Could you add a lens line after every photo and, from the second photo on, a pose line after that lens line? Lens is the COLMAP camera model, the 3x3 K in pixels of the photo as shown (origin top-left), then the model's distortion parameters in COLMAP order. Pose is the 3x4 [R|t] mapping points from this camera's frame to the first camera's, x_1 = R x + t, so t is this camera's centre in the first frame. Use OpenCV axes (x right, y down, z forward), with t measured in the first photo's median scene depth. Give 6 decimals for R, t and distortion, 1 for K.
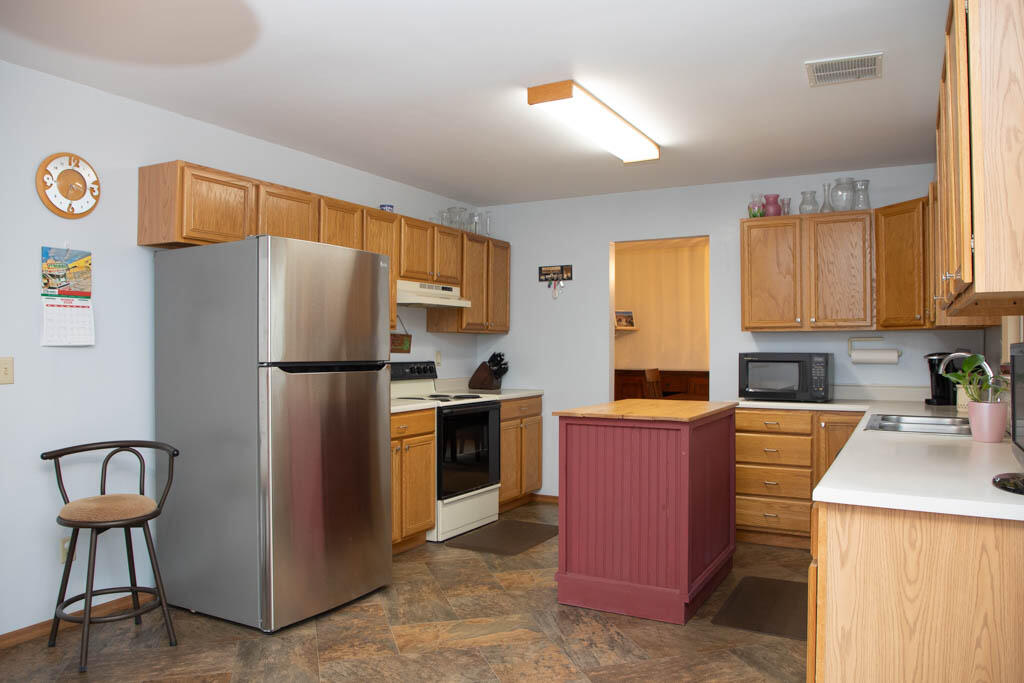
lens RADIAL K [[750.8, 0, 510.7], [0, 750.8, 344.0], [0, 0, 1]] dist [-0.061693, -0.002656]
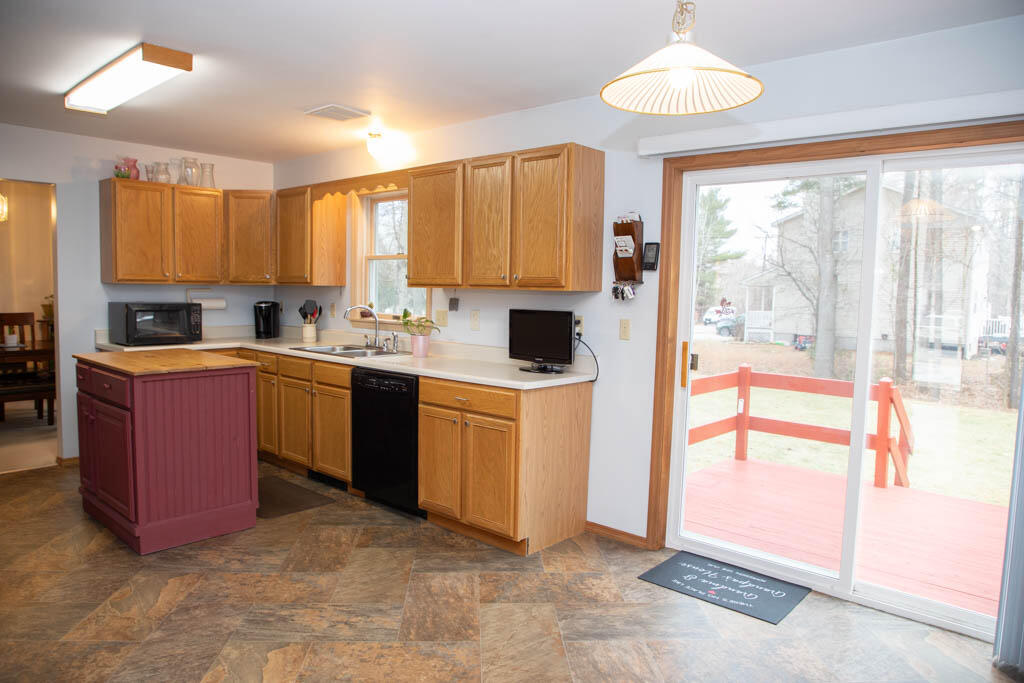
lens RADIAL K [[693.7, 0, 516.1], [0, 693.7, 333.8], [0, 0, 1]] dist [-0.048230, 0.013765]
pose [[0.198386, -0.057257, 0.978450, -0.802381], [-0.027413, 0.997578, 0.063934, -0.031264], [-0.979741, -0.039506, 0.196336, 0.359303]]
